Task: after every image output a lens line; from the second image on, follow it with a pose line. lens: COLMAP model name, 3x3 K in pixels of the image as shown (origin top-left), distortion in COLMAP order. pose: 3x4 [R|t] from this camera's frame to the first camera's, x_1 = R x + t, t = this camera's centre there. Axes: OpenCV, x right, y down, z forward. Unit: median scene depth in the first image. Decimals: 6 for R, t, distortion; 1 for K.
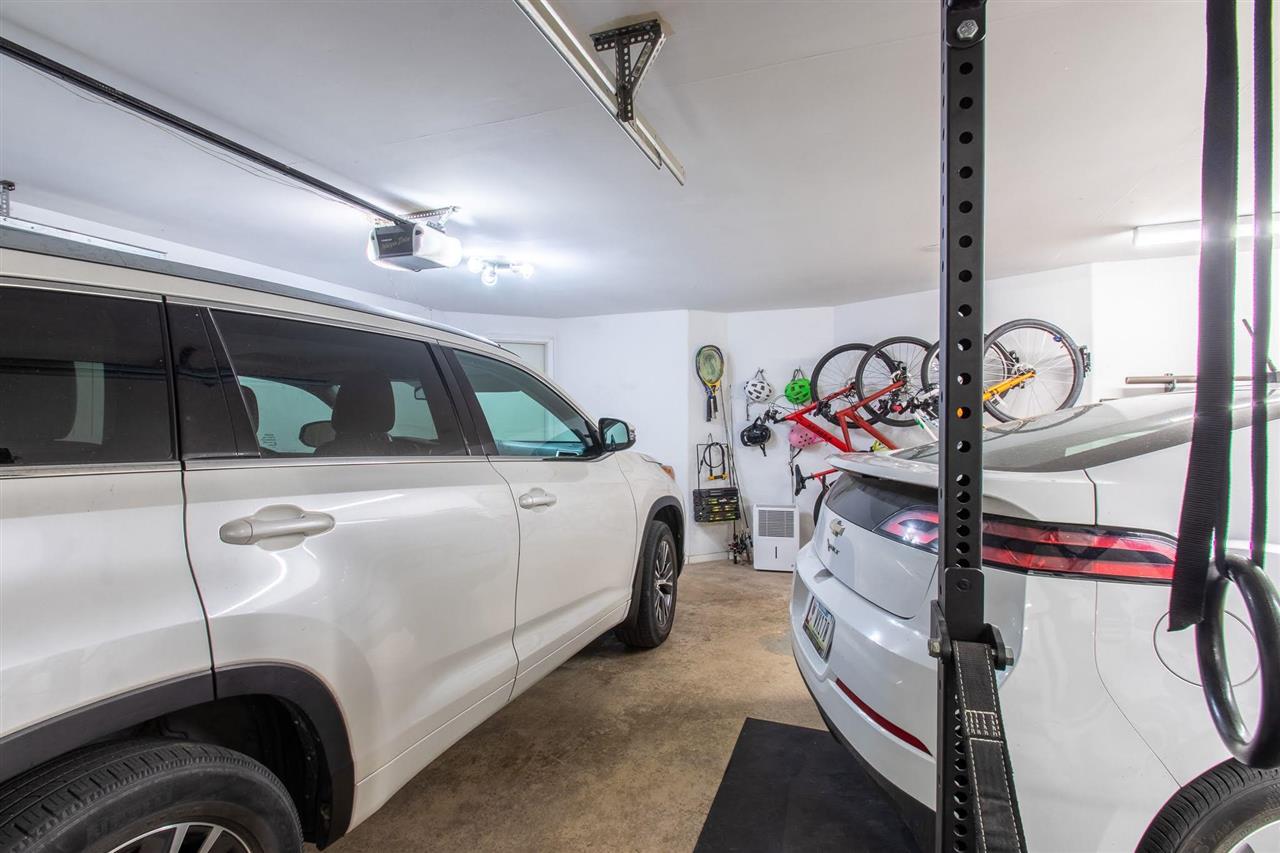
lens RADIAL K [[610.2, 0, 642.6], [0, 610.2, 425.4], [0, 0, 1]] dist [0.009086, -0.004809]
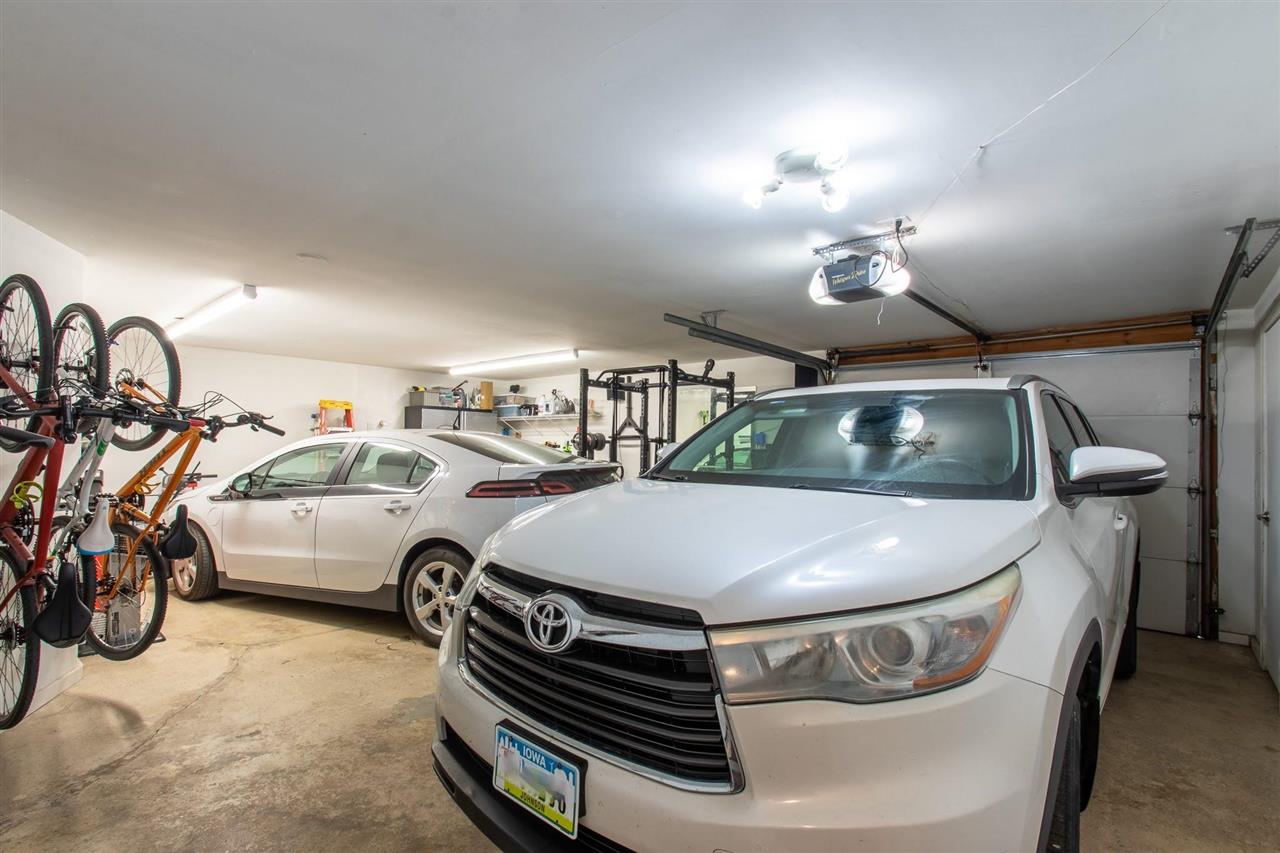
lens RADIAL K [[610.2, 0, 636.0], [0, 610.2, 440.5], [0, 0, 1]] dist [0.009086, -0.004809]
pose [[-0.939534, -0.004219, 0.342429, -0.201011], [-0.005475, 0.999981, -0.002701, -0.006312], [-0.342411, -0.004412, -0.939540, 1.126276]]
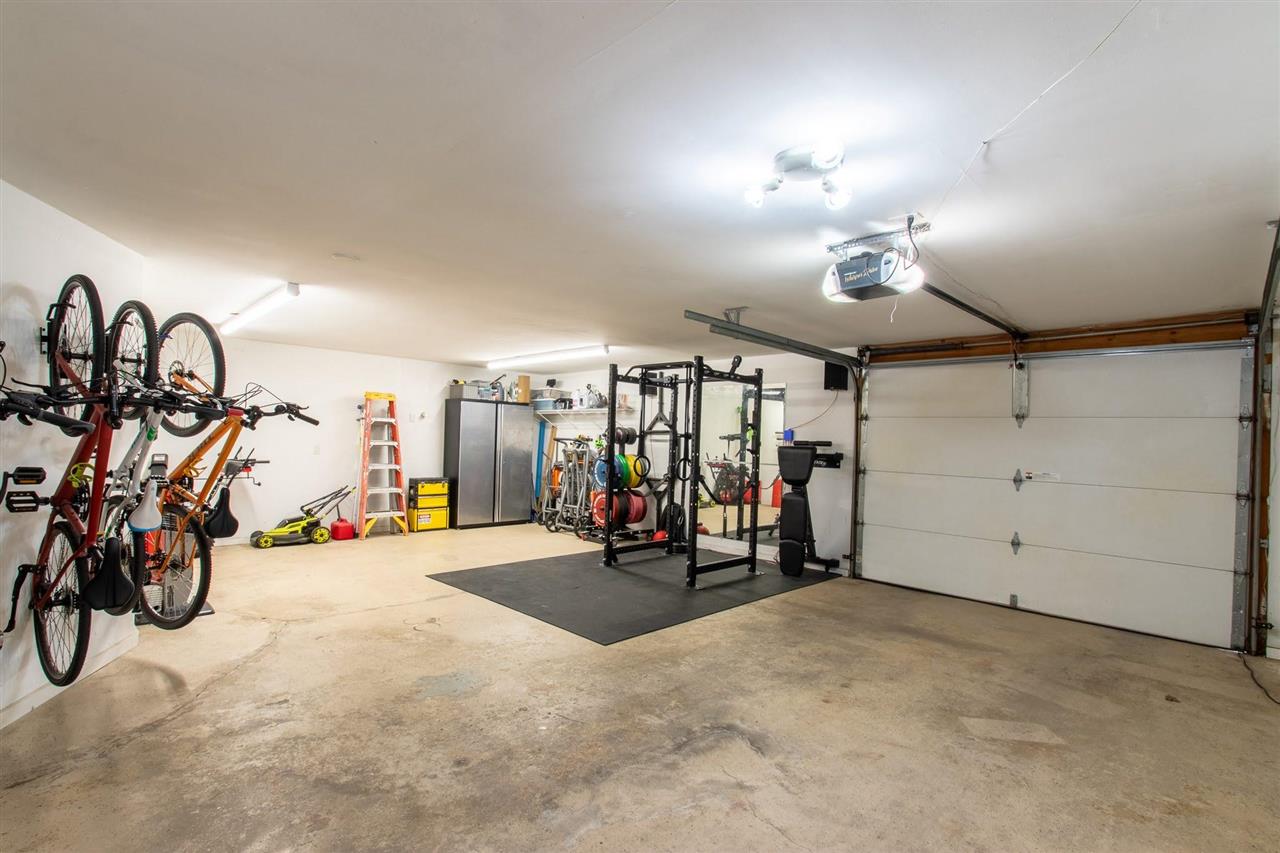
lens RADIAL K [[610.2, 0, 637.0], [0, 610.2, 437.9], [0, 0, 1]] dist [0.009086, -0.004809]
pose [[-0.910808, -0.021638, 0.412263, -0.236831], [-0.022591, 0.999741, 0.002562, -0.006526], [-0.412212, -0.006981, -0.911061, 1.124130]]
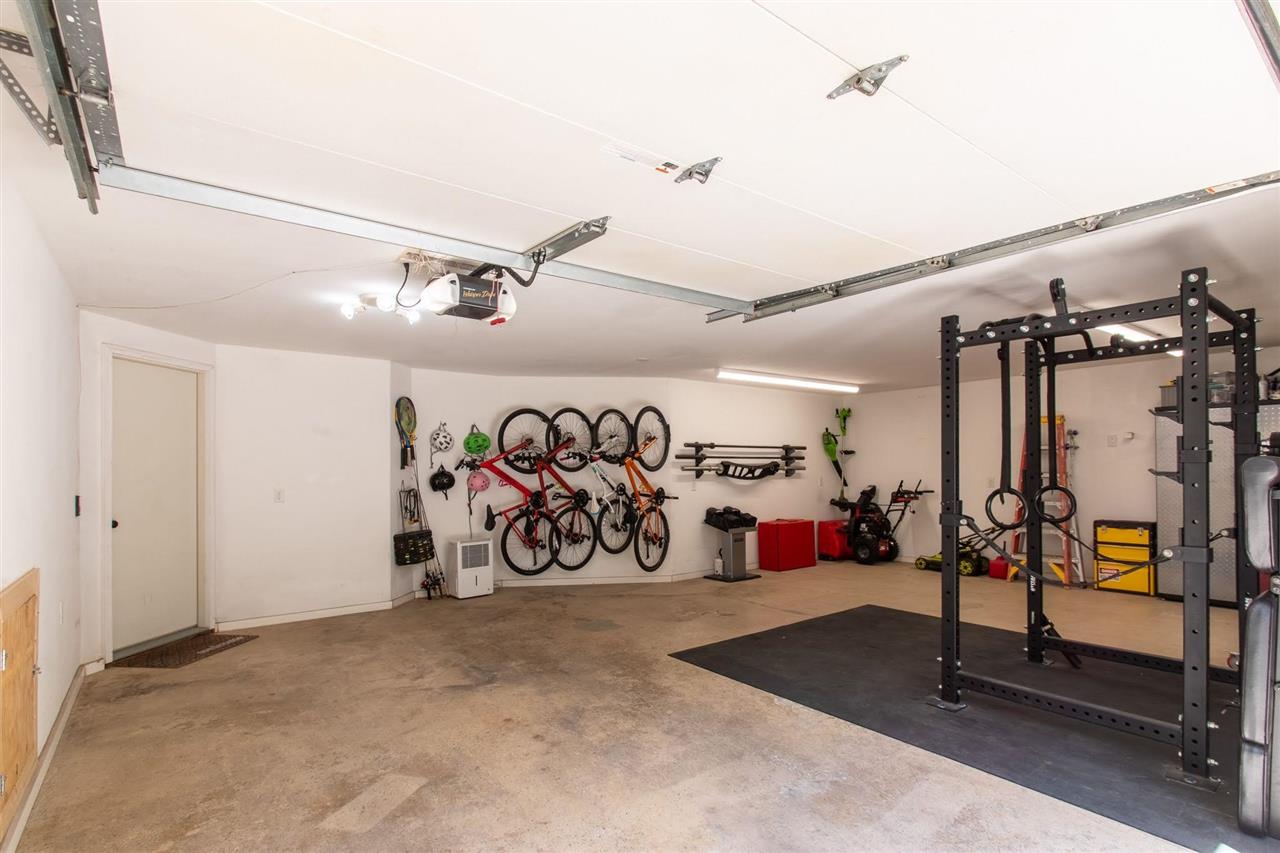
lens RADIAL K [[610.2, 0, 622.6], [0, 610.2, 455.9], [0, 0, 1]] dist [0.009086, -0.004809]
pose [[0.553822, 0.017618, 0.832448, -0.589721], [0.015278, 0.999393, -0.031316, 0.010183], [-0.832495, 0.030062, 0.553217, 0.108806]]
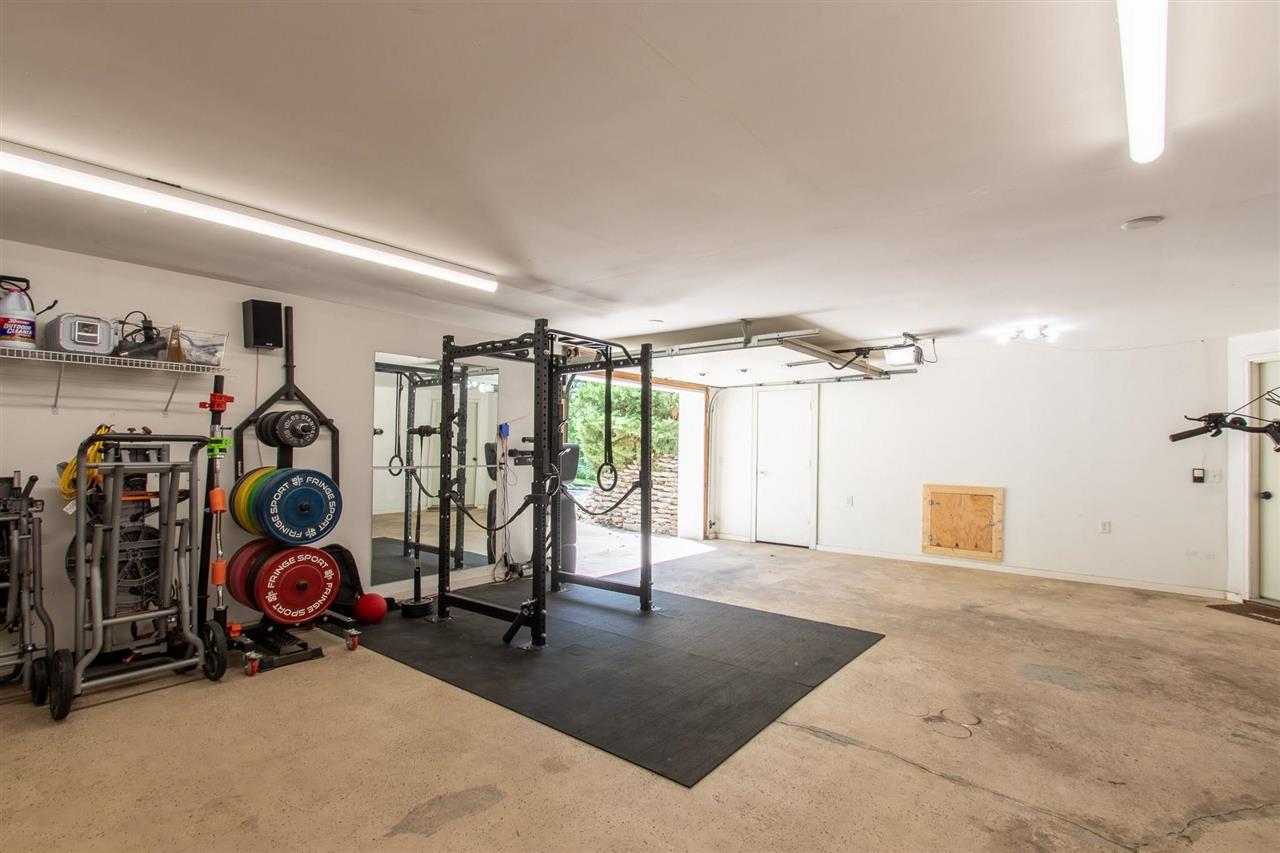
lens RADIAL K [[610.2, 0, 649.9], [0, 610.2, 437.8], [0, 0, 1]] dist [0.009086, -0.004809]
pose [[-0.294958, -0.011384, -0.955442, 0.906397], [-0.023155, 0.999721, -0.004763, -0.000881], [0.955229, 0.020719, -0.295140, 0.432366]]
